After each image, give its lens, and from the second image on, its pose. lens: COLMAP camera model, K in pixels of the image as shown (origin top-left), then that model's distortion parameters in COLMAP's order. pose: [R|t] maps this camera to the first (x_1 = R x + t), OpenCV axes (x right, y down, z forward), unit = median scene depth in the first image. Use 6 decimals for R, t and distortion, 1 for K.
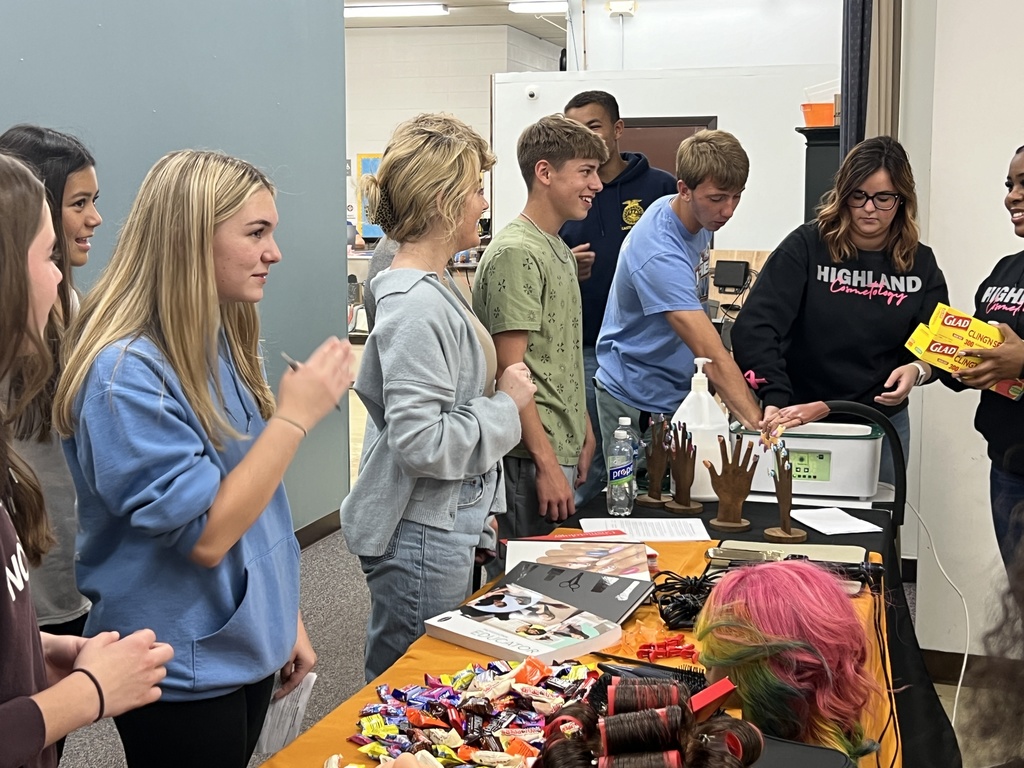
lens RADIAL K [[1682.0, 0, 512.2], [0, 1682.0, 401.8], [0, 0, 1]] dist [0.823260, -5.931035]
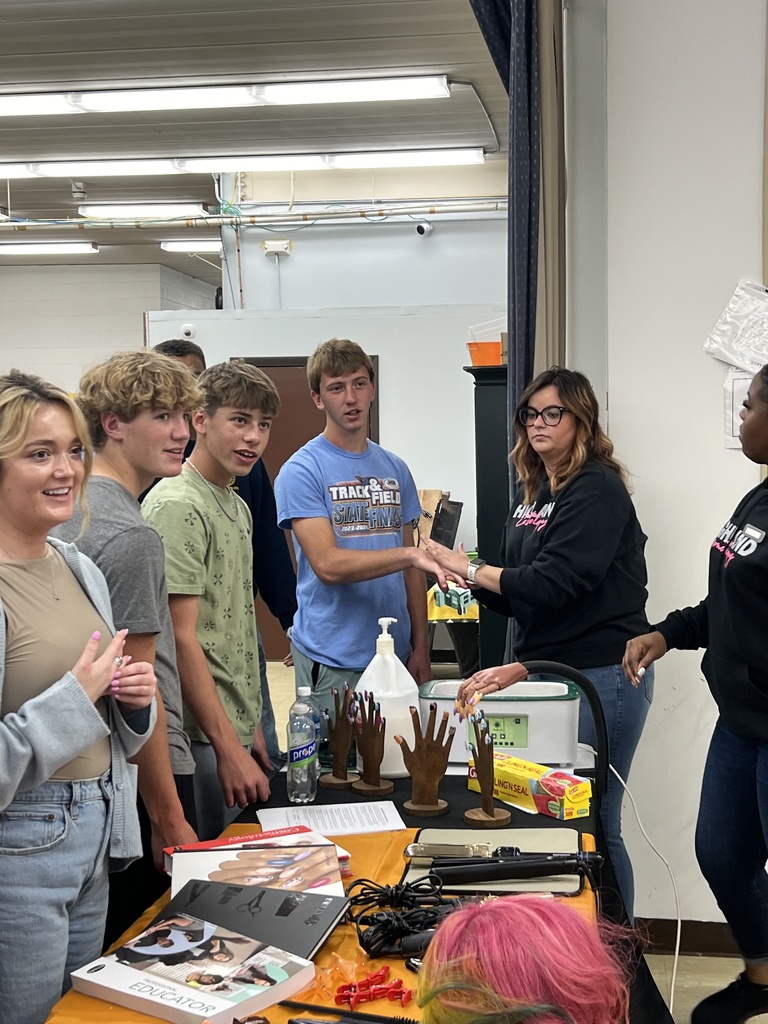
lens RADIAL K [[1394.1, 0, 384.0], [0, 1394.1, 512.0], [0, 0, 1]] dist [0.000070, 0.000699]
pose [[0.988620, -0.027592, 0.147883, 0.003136], [0.036059, 0.997842, -0.054879, -0.042757], [-0.146050, 0.059587, 0.987481, 0.283009]]
